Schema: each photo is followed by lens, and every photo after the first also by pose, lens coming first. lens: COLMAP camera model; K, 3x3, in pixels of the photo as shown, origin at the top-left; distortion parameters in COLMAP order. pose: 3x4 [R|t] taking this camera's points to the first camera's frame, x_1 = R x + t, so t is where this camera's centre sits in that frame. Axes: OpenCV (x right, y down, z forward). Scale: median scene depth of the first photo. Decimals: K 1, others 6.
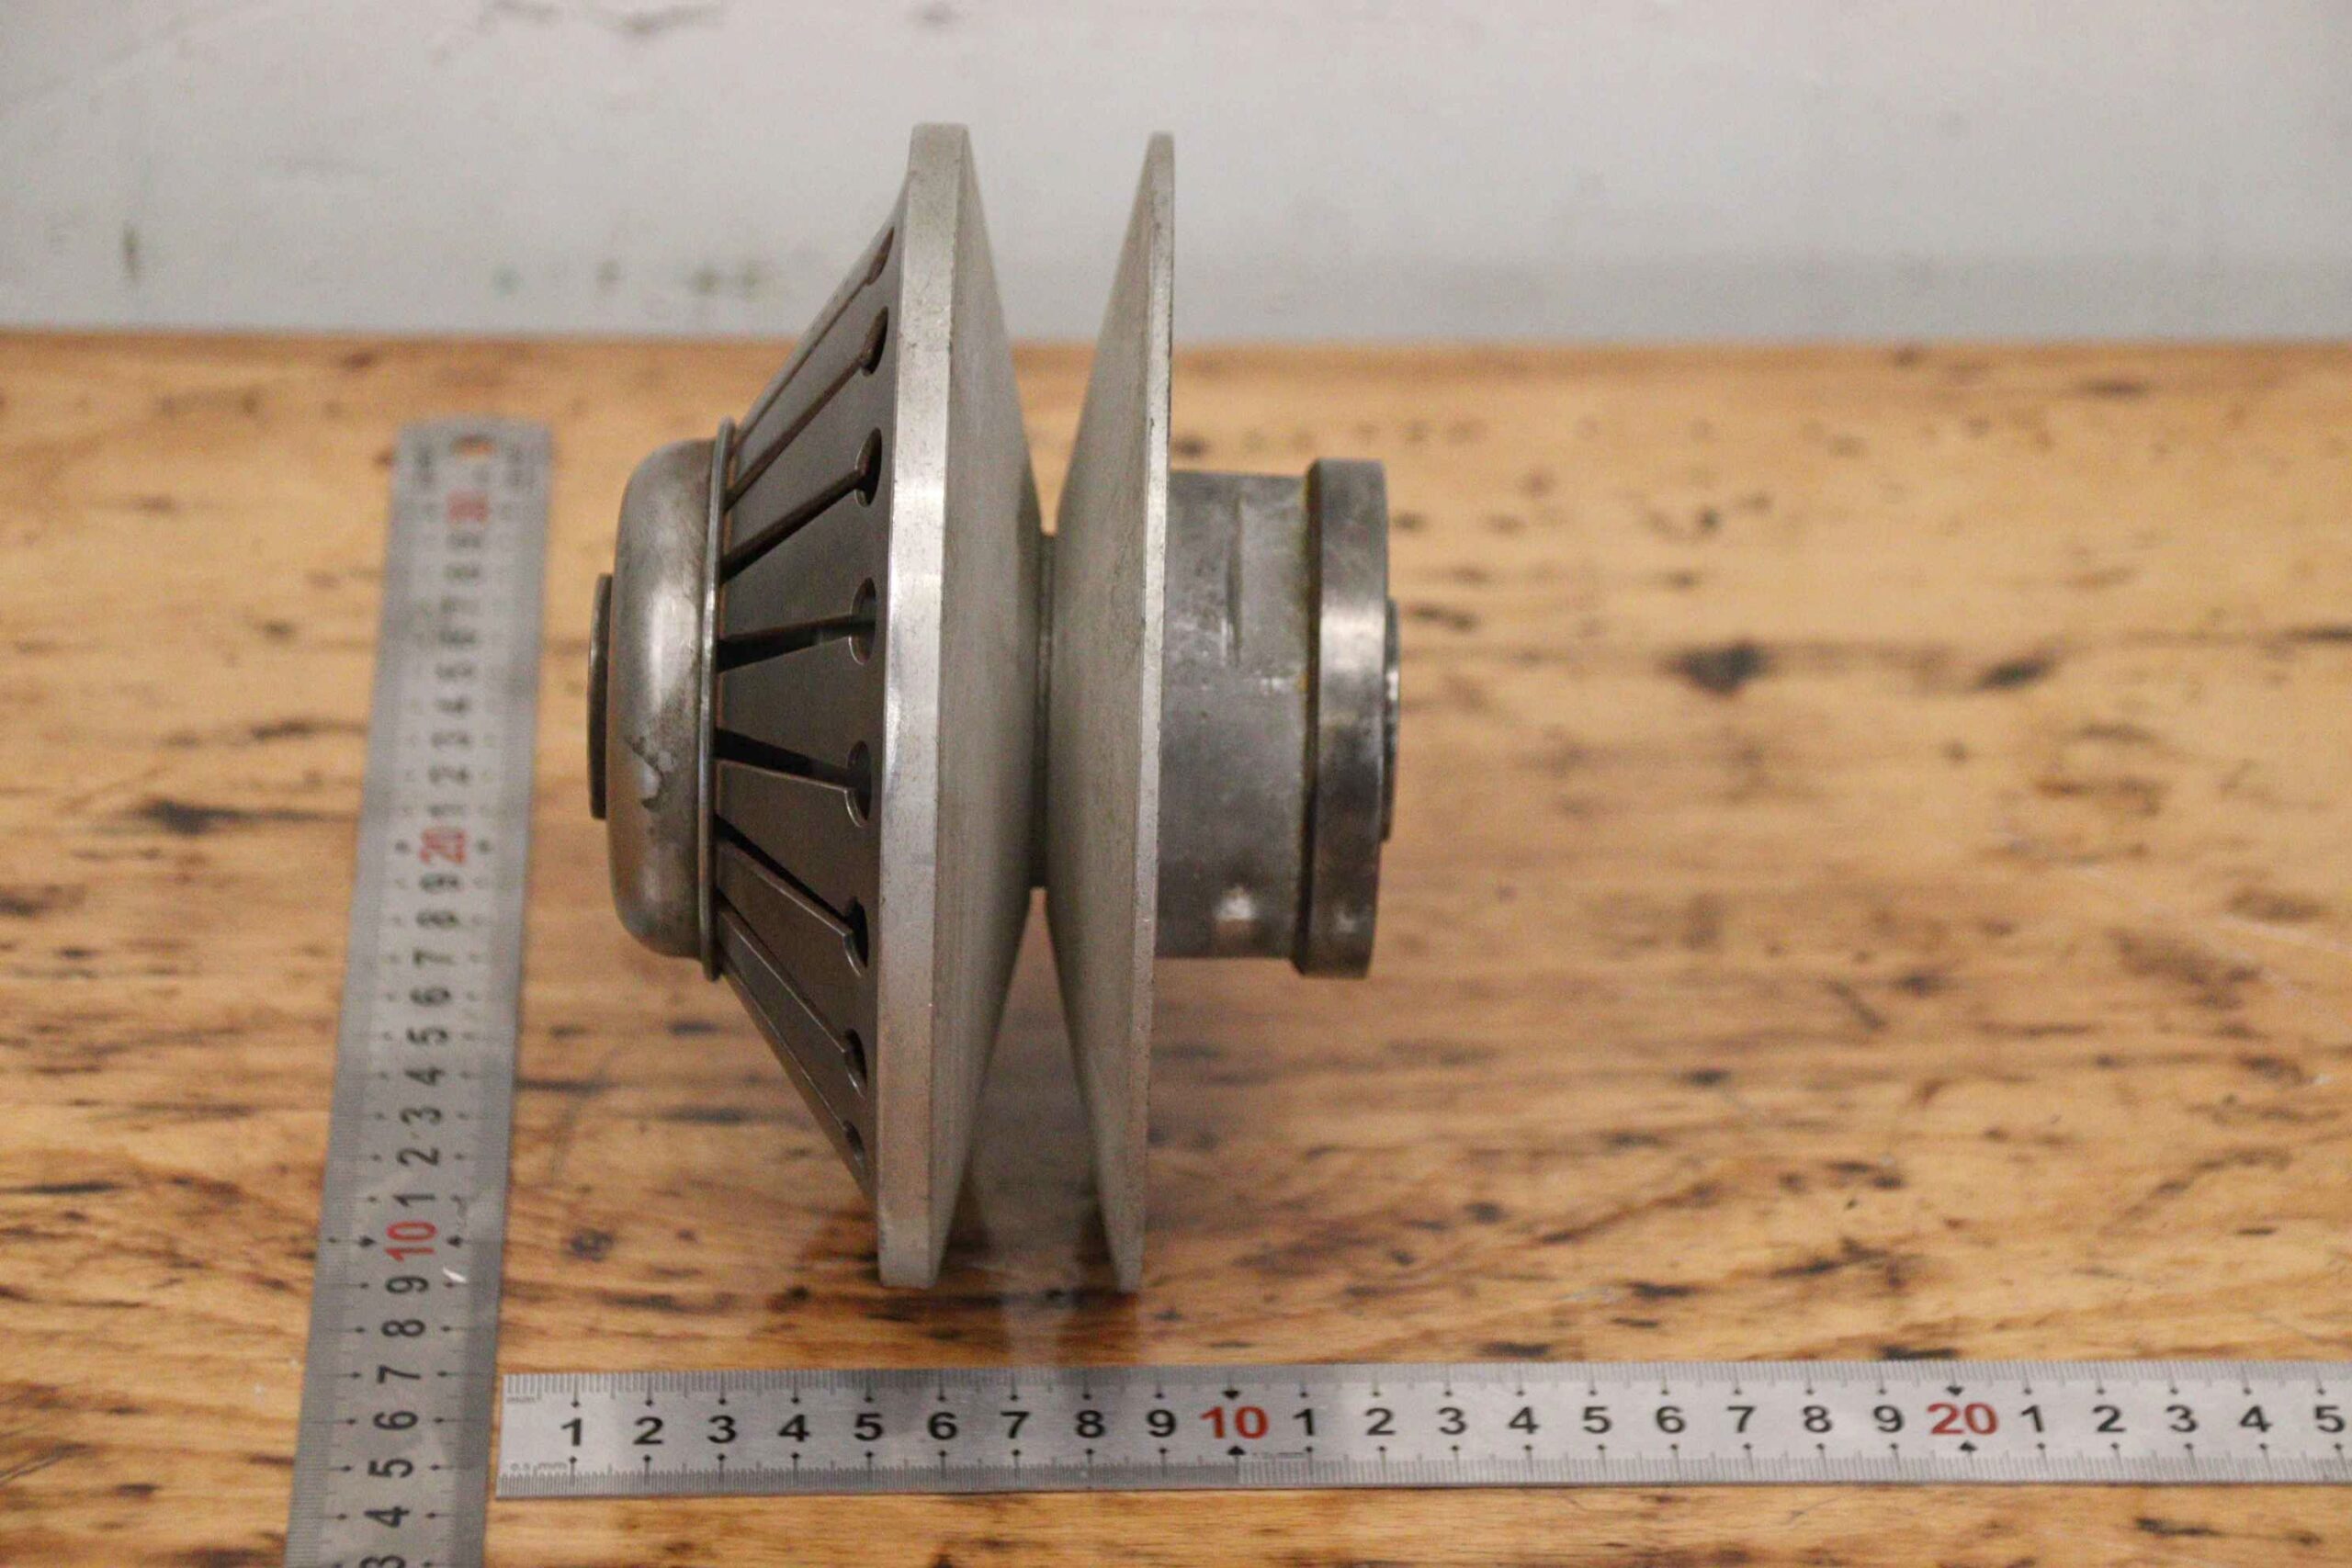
lens RADIAL K [[7295.4, 0, 1175.5], [0, 7295.4, 792.1], [0, 0, 1]] dist [0.751723, 0.000000]
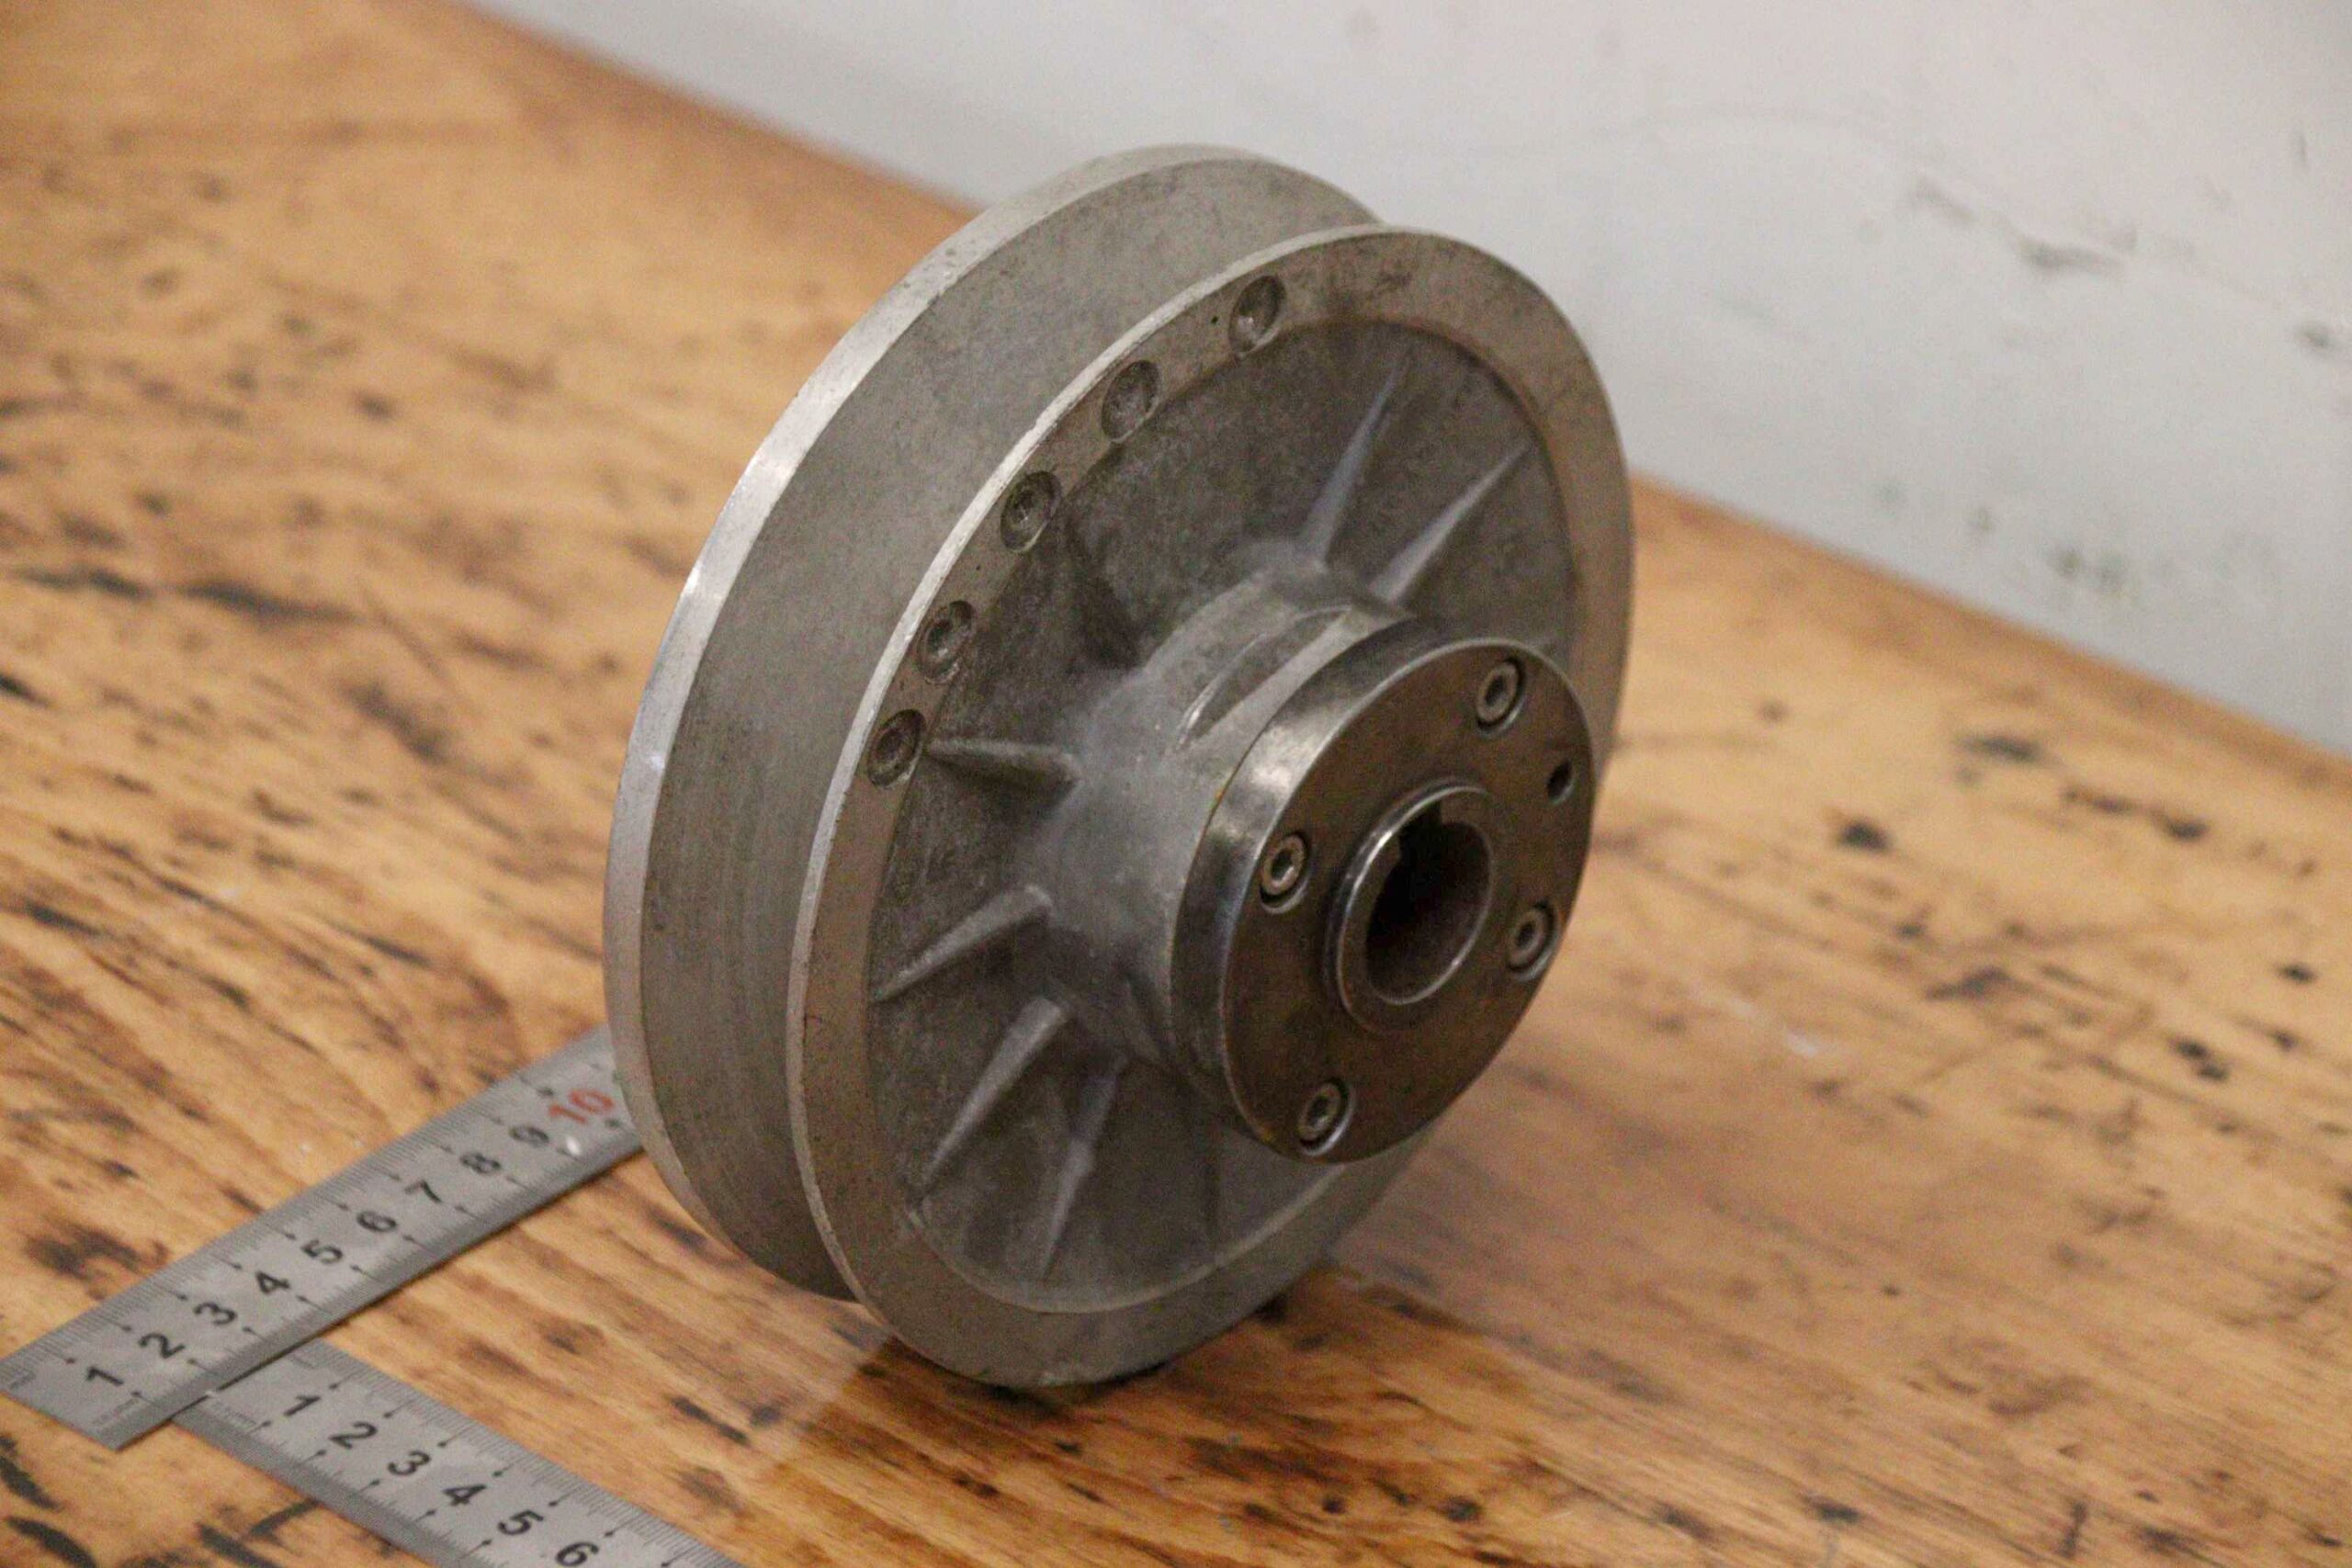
lens RADIAL K [[9274.5, 0, 1180.4], [0, 9274.5, 772.6], [0, 0, 1]] dist [1.076295, 0.000000]
pose [[0.719791, 0.317711, -0.617220, 0.711359], [-0.382760, 0.923394, 0.028945, -0.047063], [0.579133, 0.215413, 0.786258, 0.060472]]
